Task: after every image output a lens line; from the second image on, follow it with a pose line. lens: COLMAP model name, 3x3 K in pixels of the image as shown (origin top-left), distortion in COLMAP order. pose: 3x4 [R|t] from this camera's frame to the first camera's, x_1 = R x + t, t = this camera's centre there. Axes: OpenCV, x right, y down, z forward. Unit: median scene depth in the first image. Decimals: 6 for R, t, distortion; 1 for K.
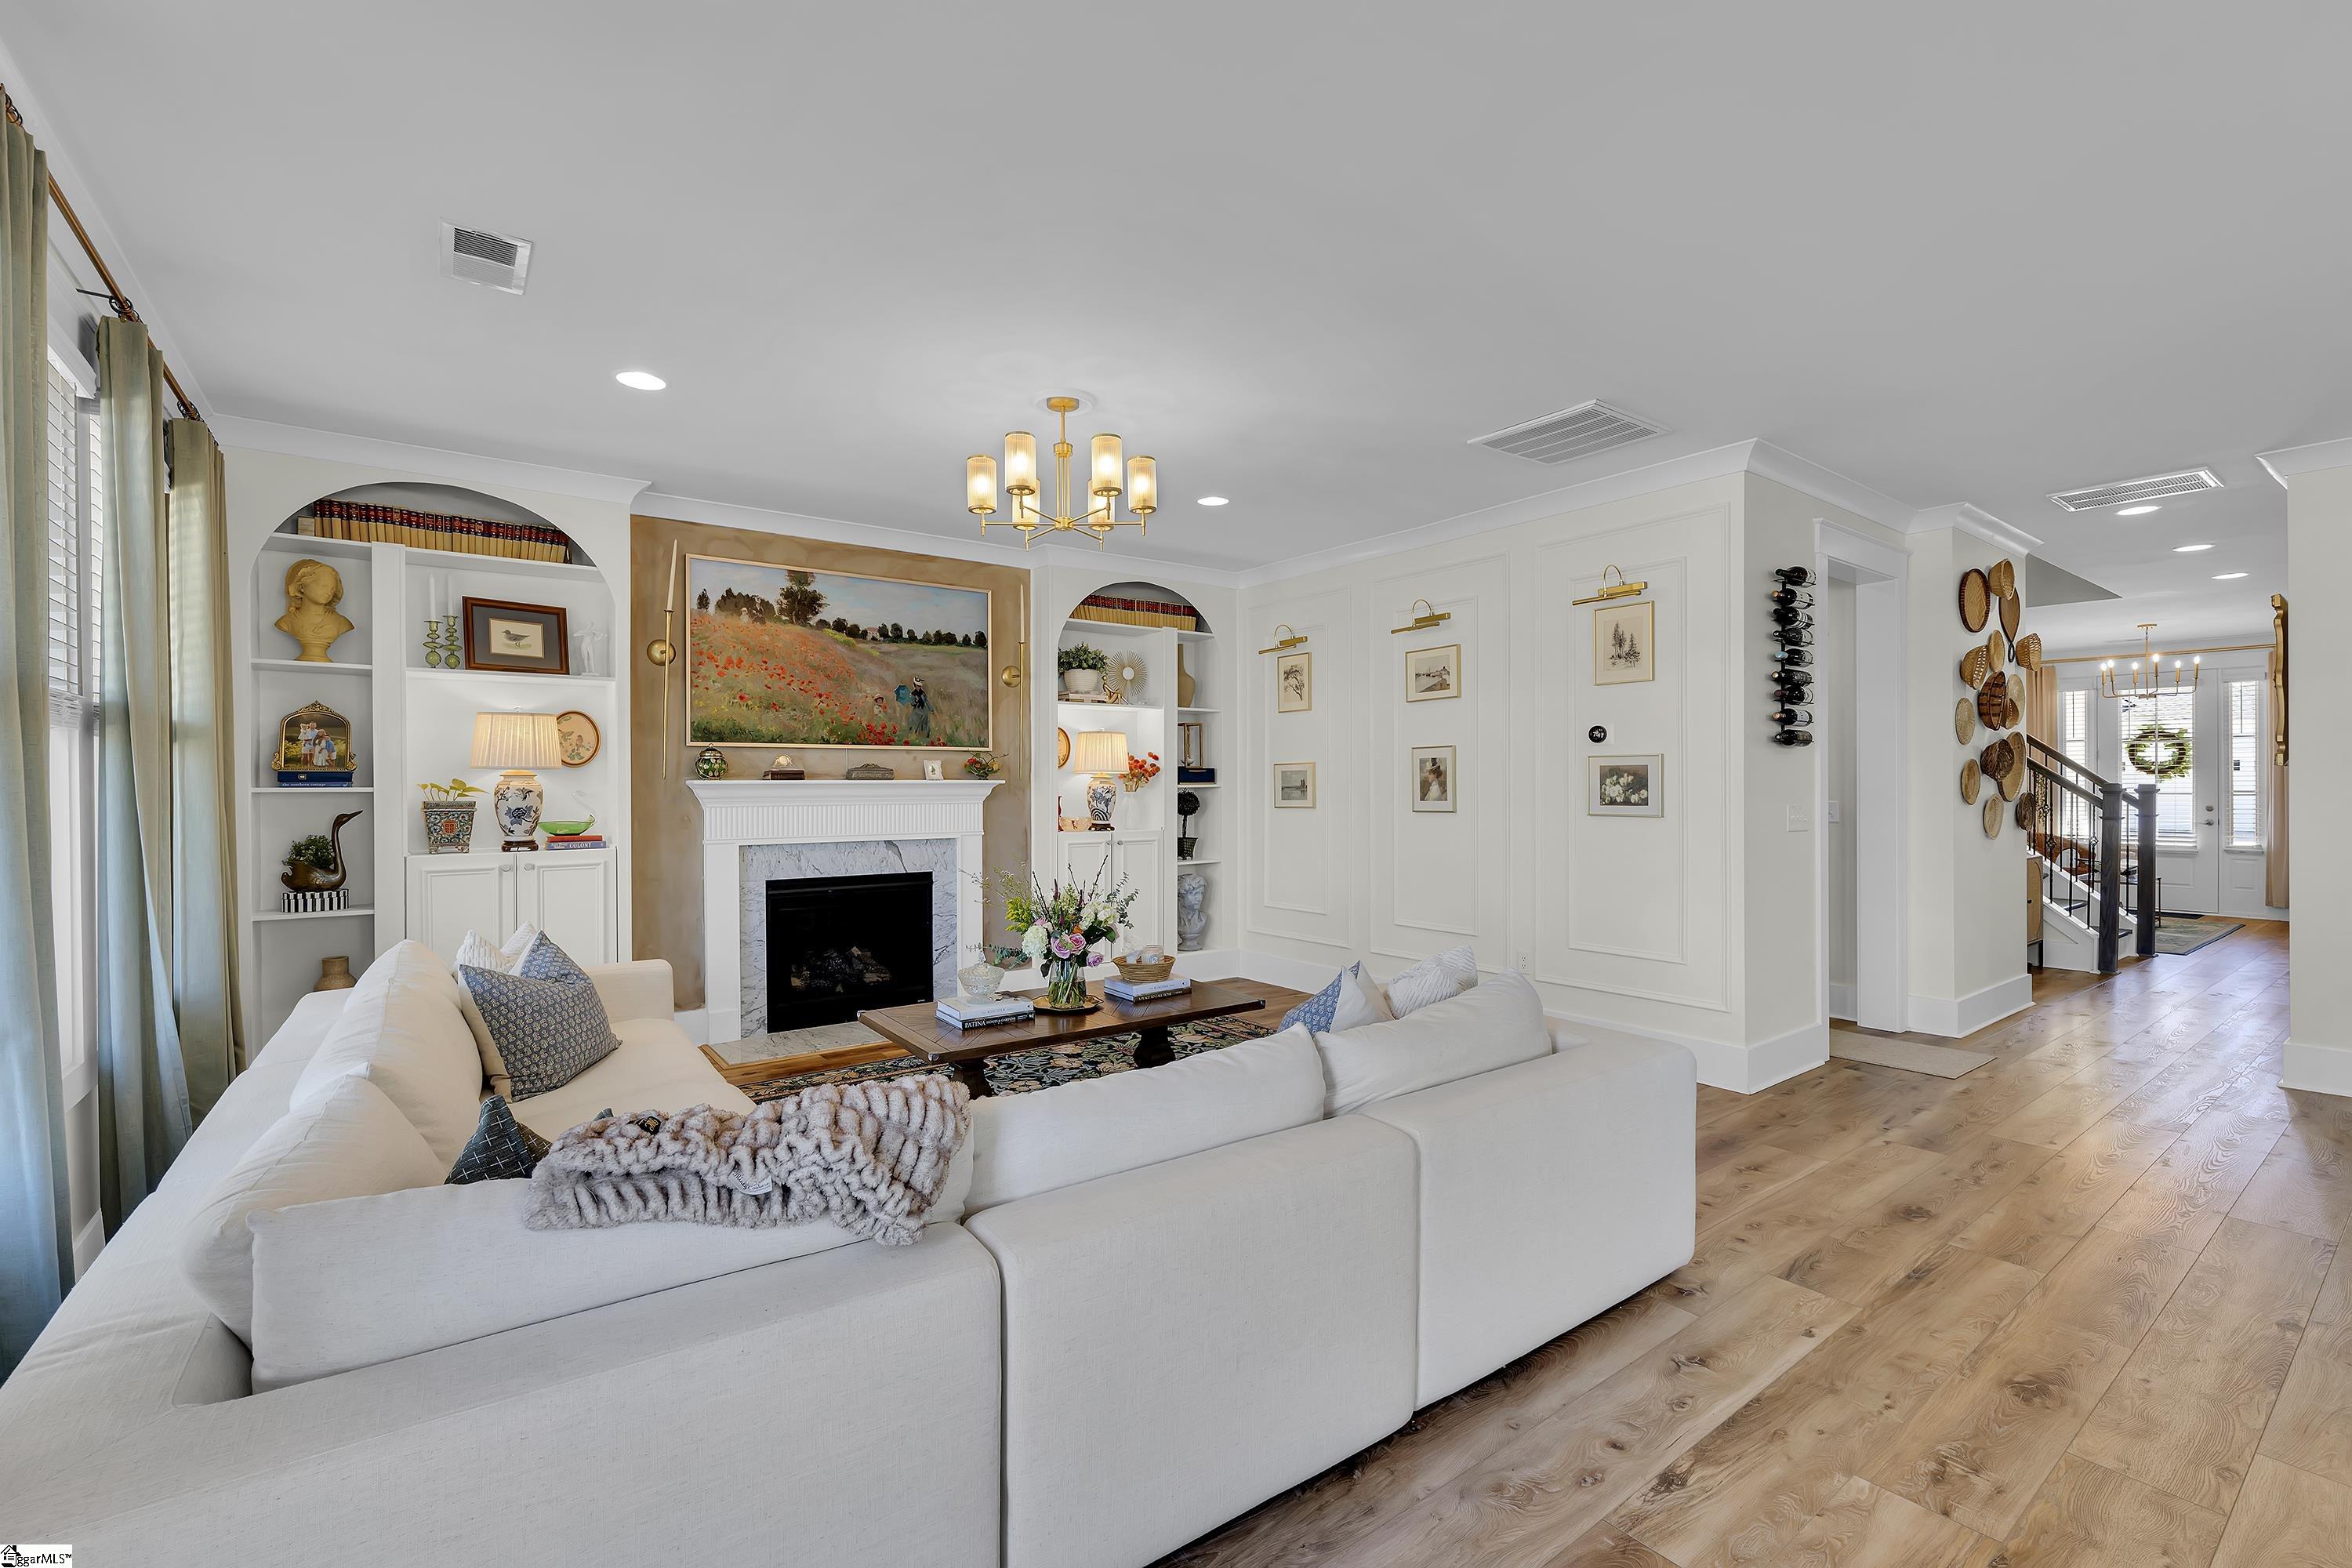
lens RADIAL K [[1024.7, 0, 1177.8], [0, 1024.7, 785.5], [0, 0, 1]] dist [-0.004984, 0.000839]
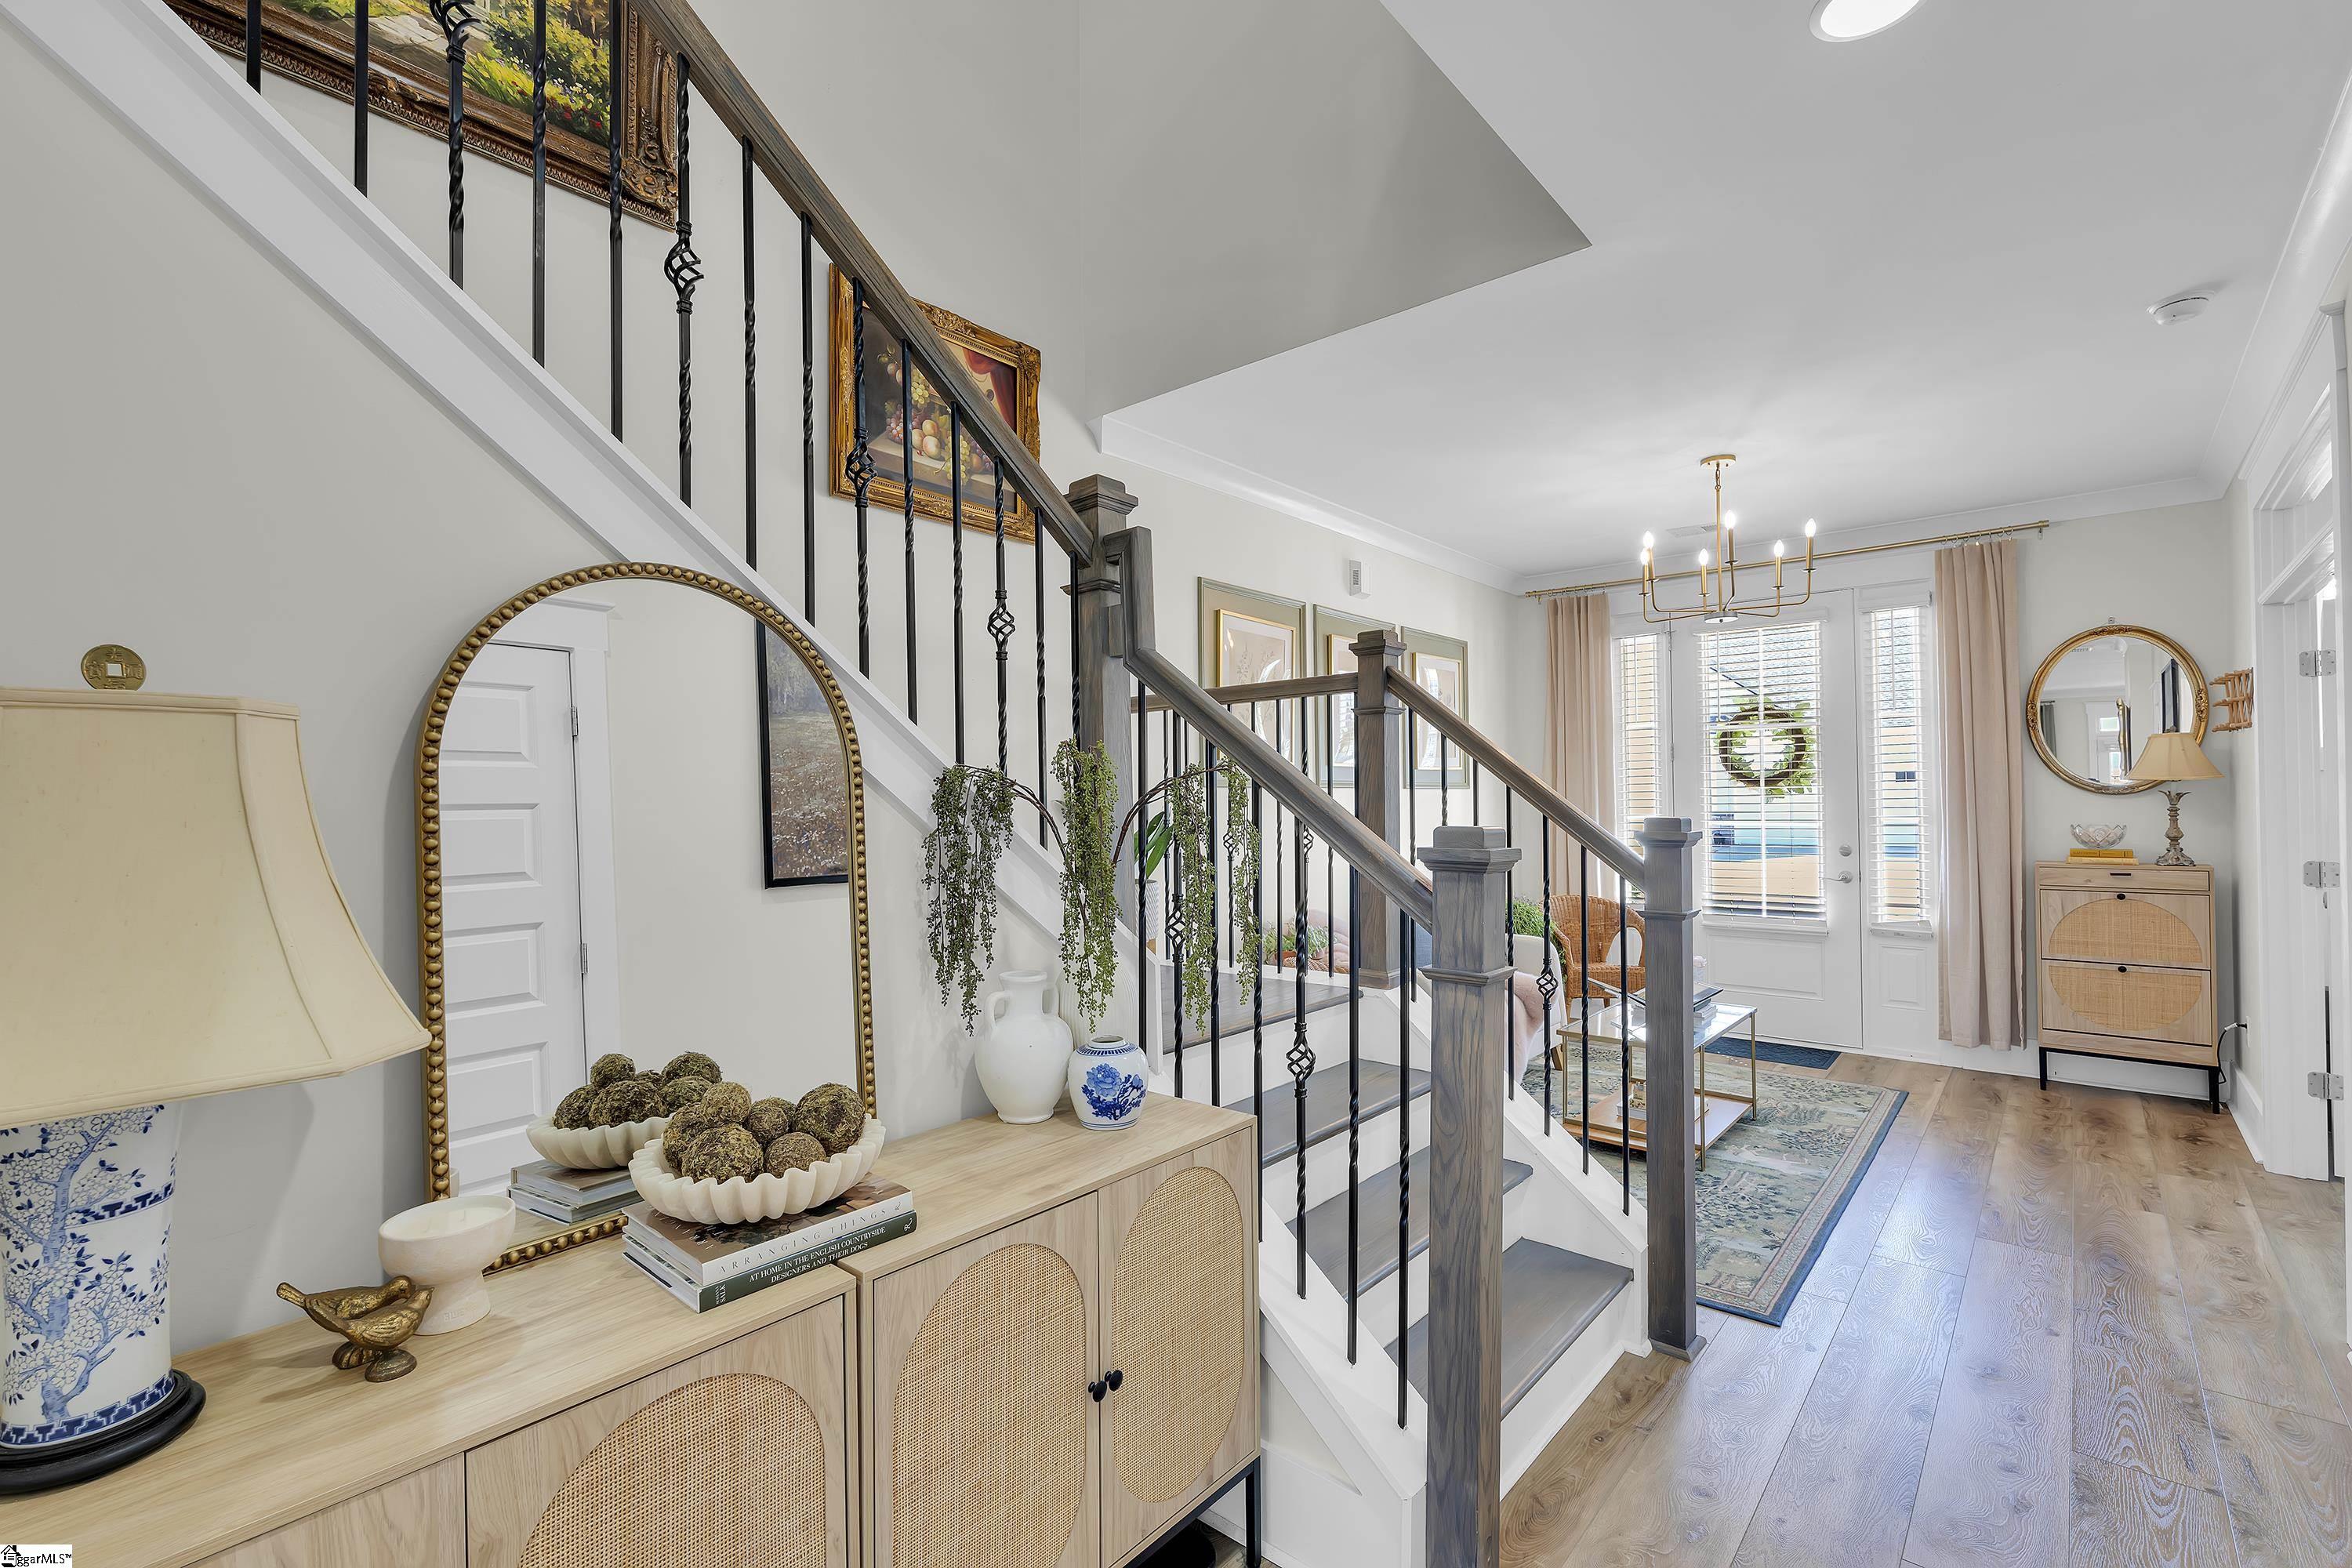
lens RADIAL K [[1050.2, 0, 1170.8], [0, 1050.2, 783.6], [0, 0, 1]] dist [-0.006272, 0.002385]
pose [[0.974885, 0.010127, 0.222477, 1.018959], [-0.004304, 0.999636, -0.026642, 0.006261], [-0.222666, 0.025016, 0.974574, 1.016426]]
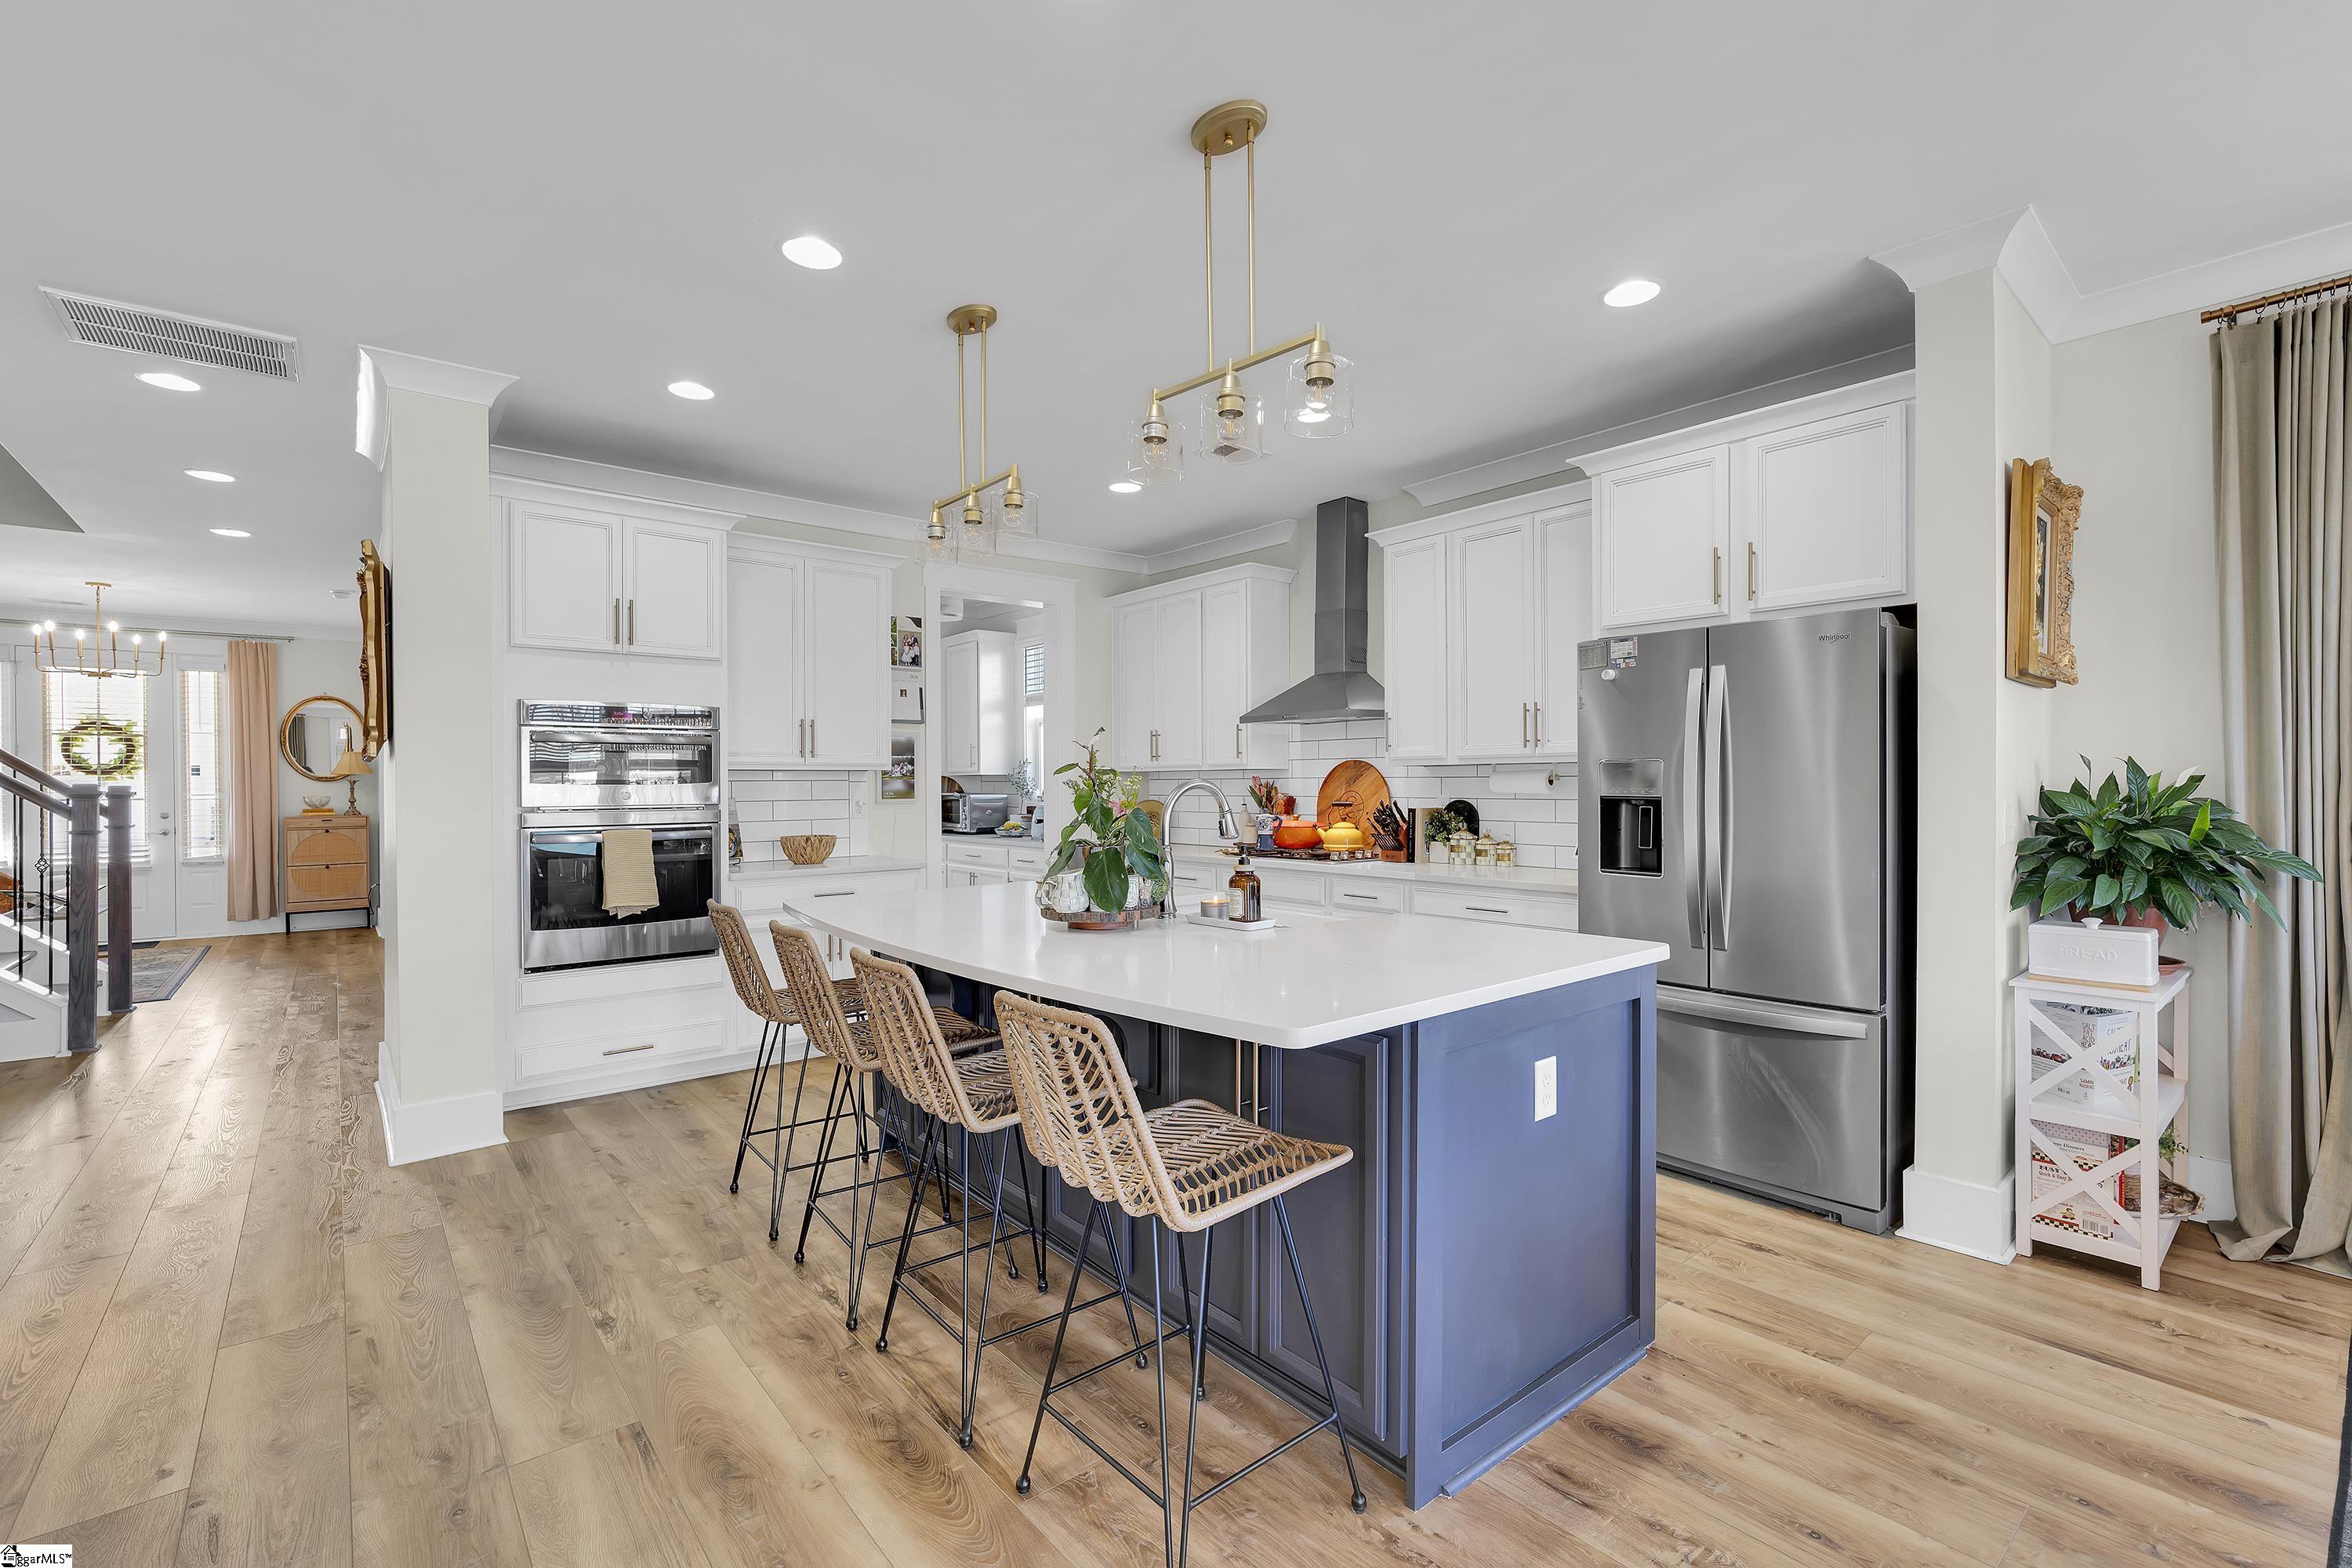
lens RADIAL K [[1024.7, 0, 1175.5], [0, 1024.7, 783.9], [0, 0, 1]] dist [-0.004984, 0.000839]
pose [[-0.040514, 0.001070, 0.999178, 0.217855], [0.008006, 0.999968, -0.000747, 0.006058], [-0.999147, 0.007969, -0.040521, 0.341482]]
